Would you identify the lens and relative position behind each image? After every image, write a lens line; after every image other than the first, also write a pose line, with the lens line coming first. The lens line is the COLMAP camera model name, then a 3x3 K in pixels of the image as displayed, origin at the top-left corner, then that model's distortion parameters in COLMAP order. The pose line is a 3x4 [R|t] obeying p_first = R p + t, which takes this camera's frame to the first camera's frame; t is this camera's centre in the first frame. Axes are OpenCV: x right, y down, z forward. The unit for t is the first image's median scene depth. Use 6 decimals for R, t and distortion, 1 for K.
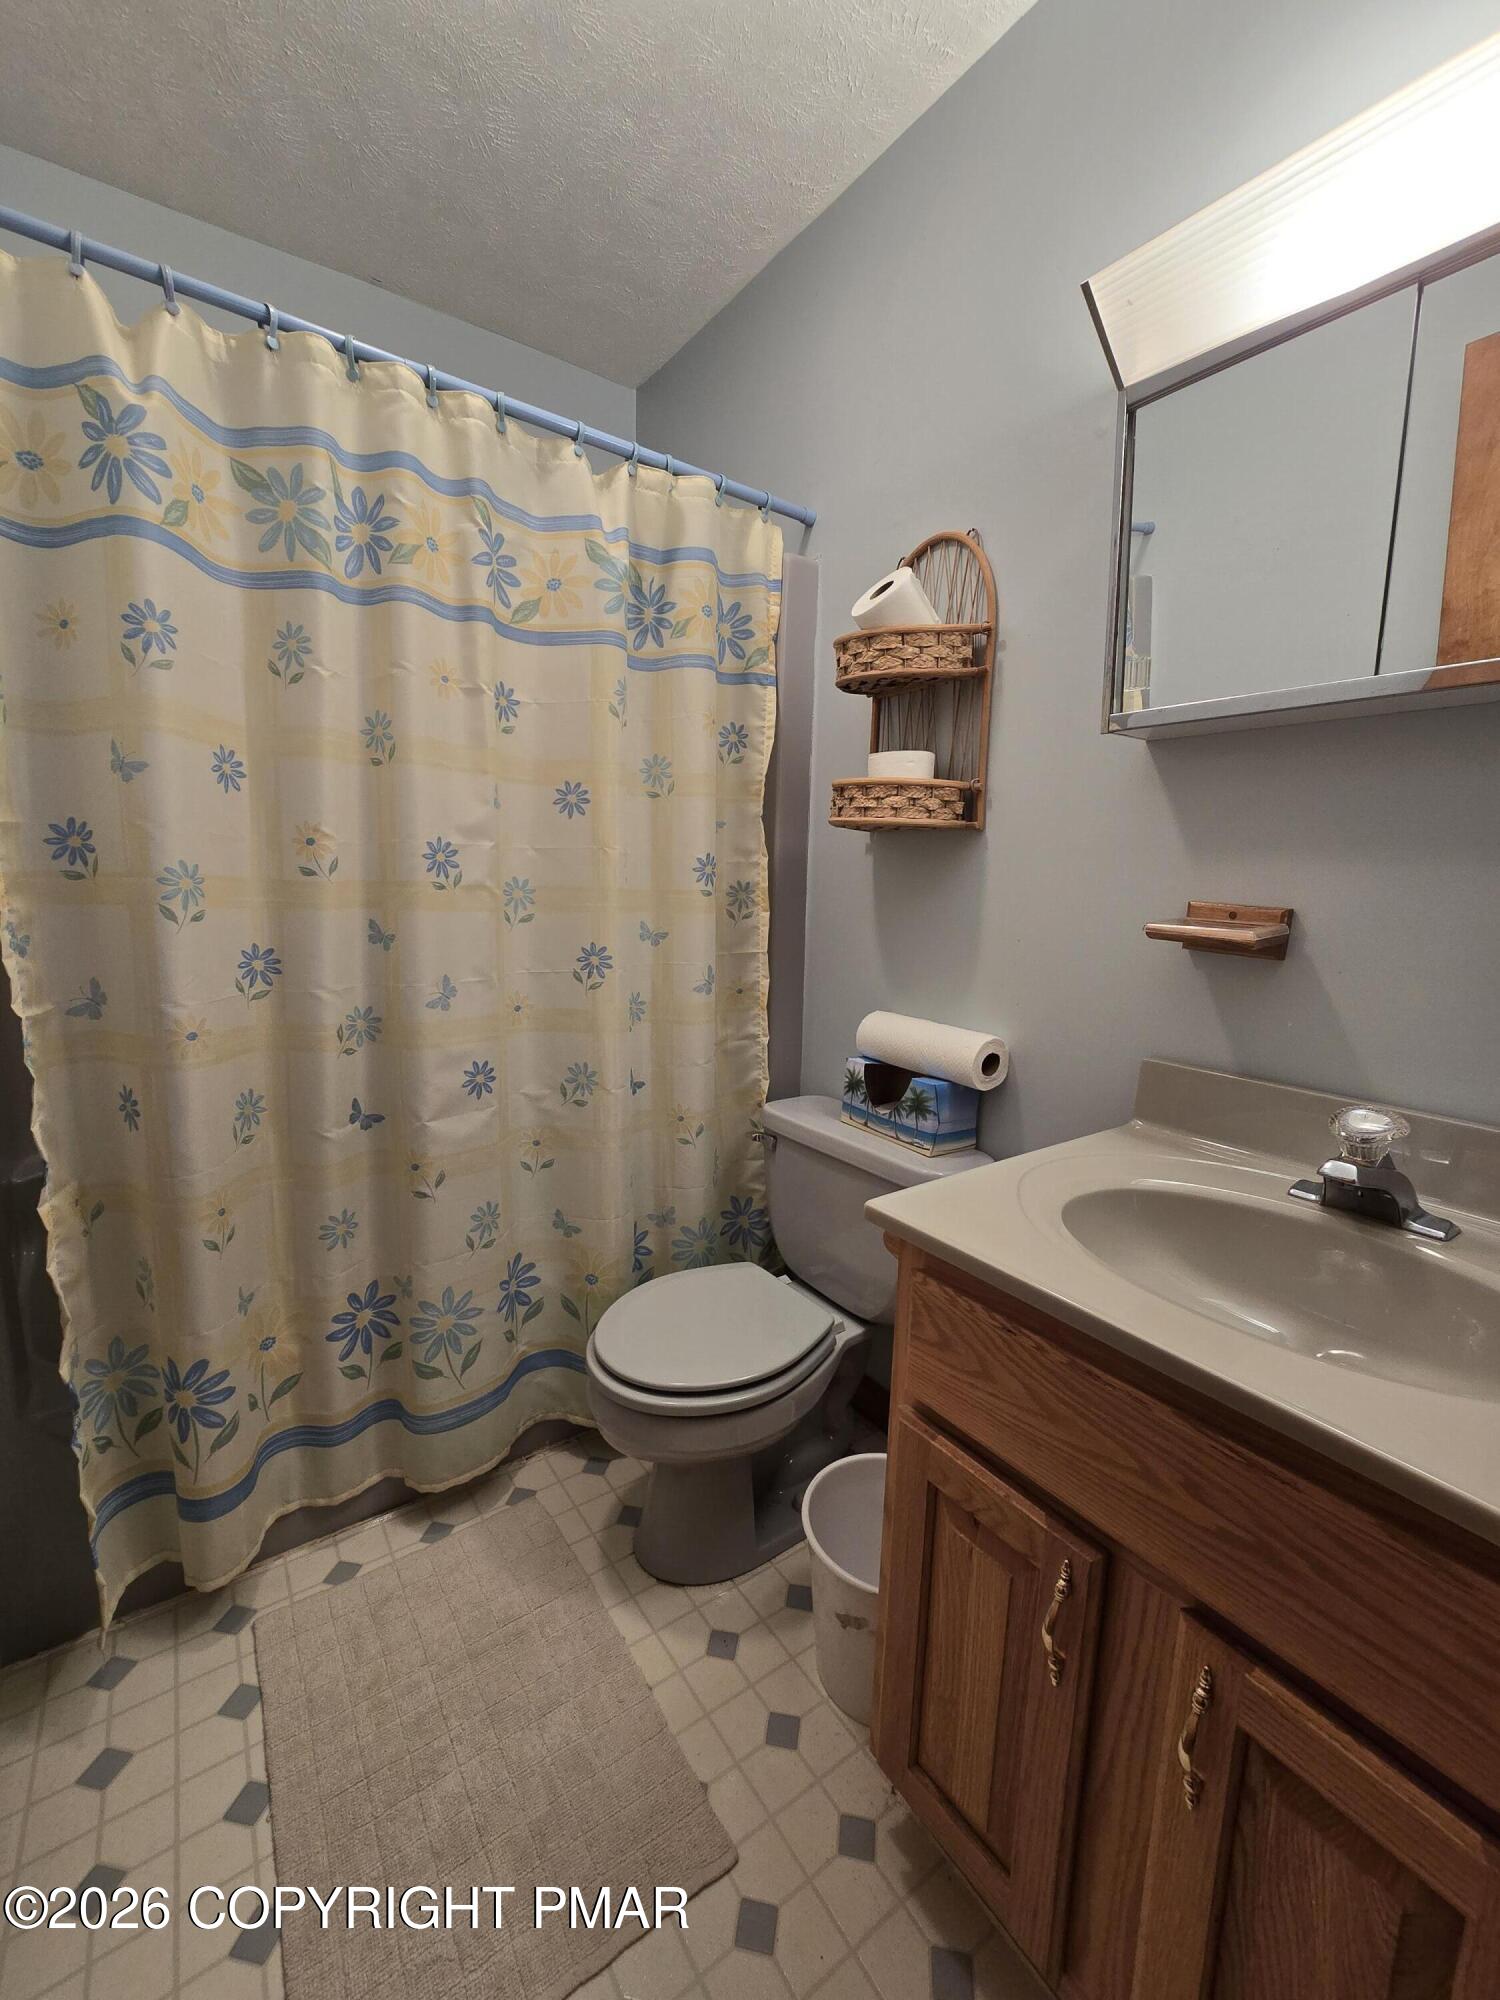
lens RADIAL K [[815.7, 0, 752.9], [0, 815.7, 991.2], [0, 0, 1]] dist [-0.006020, 0.001631]
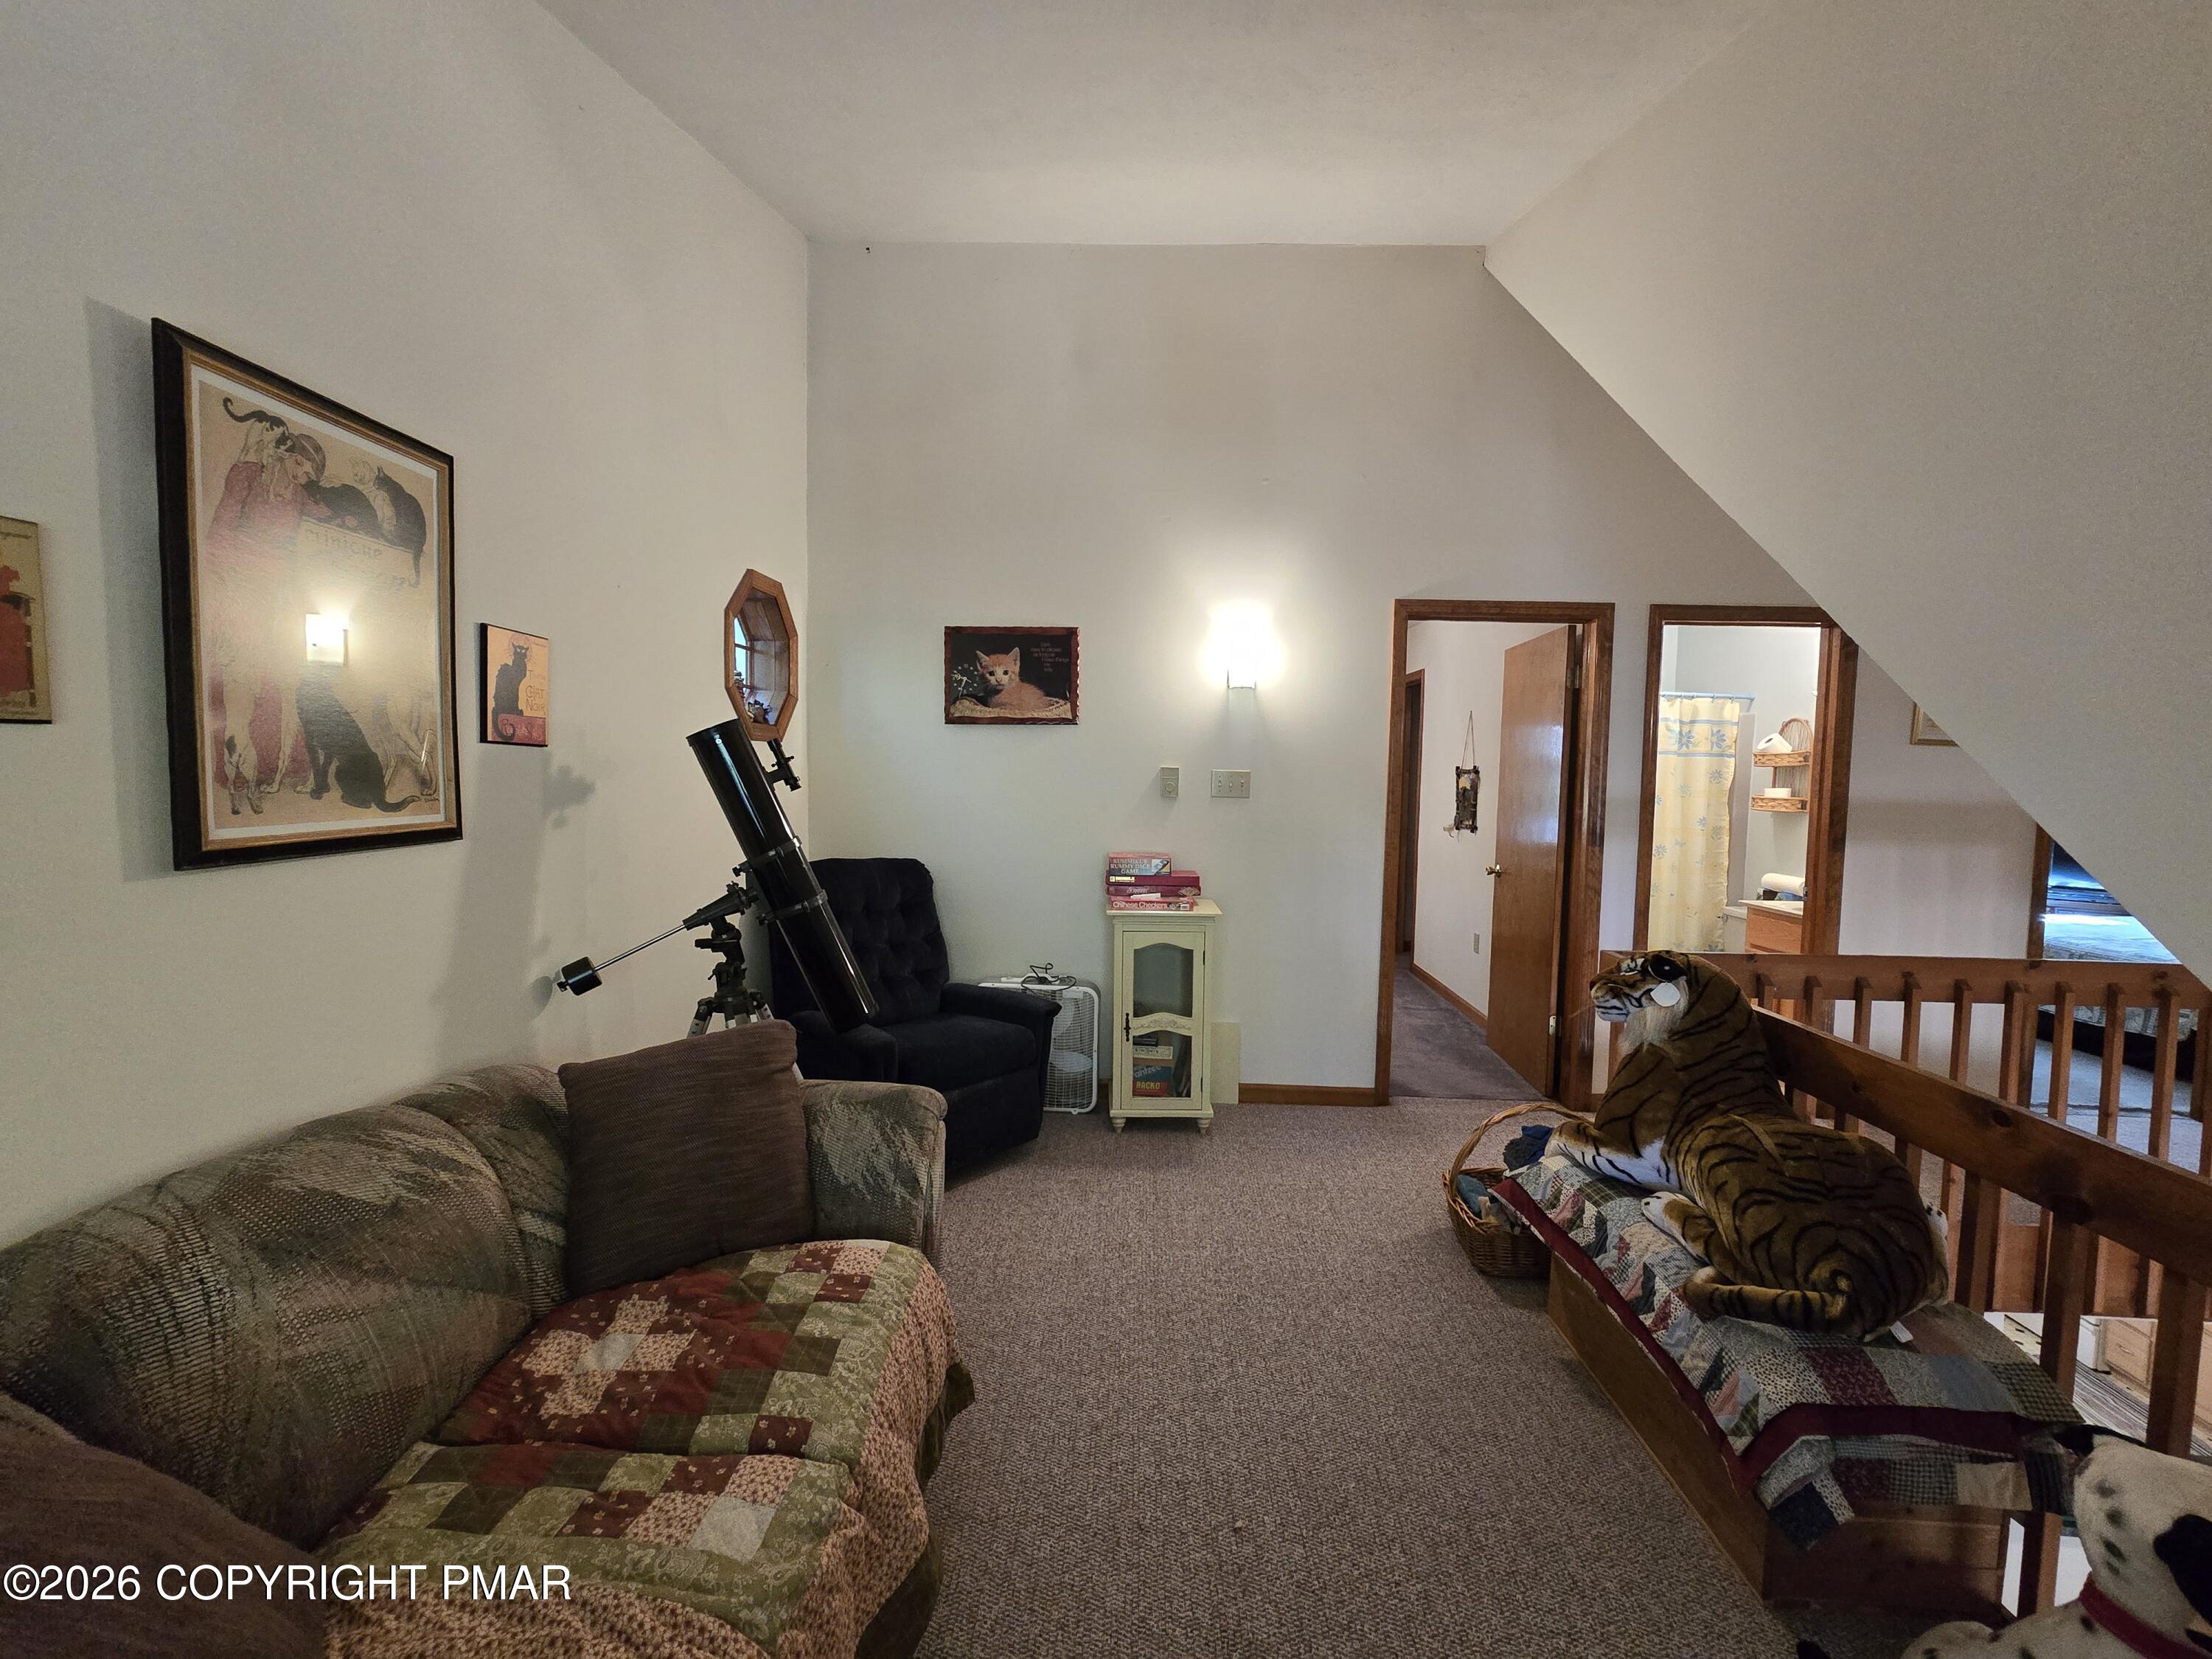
lens RADIAL K [[902.2, 0, 1125.4], [0, 902.2, 817.0], [0, 0, 1]] dist [-0.006020, 0.001631]
pose [[0.810340, 0.029862, -0.585198, 0.150837], [-0.095898, 0.991994, -0.082172, 0.292183], [0.578059, 0.122707, 0.806716, -2.752139]]
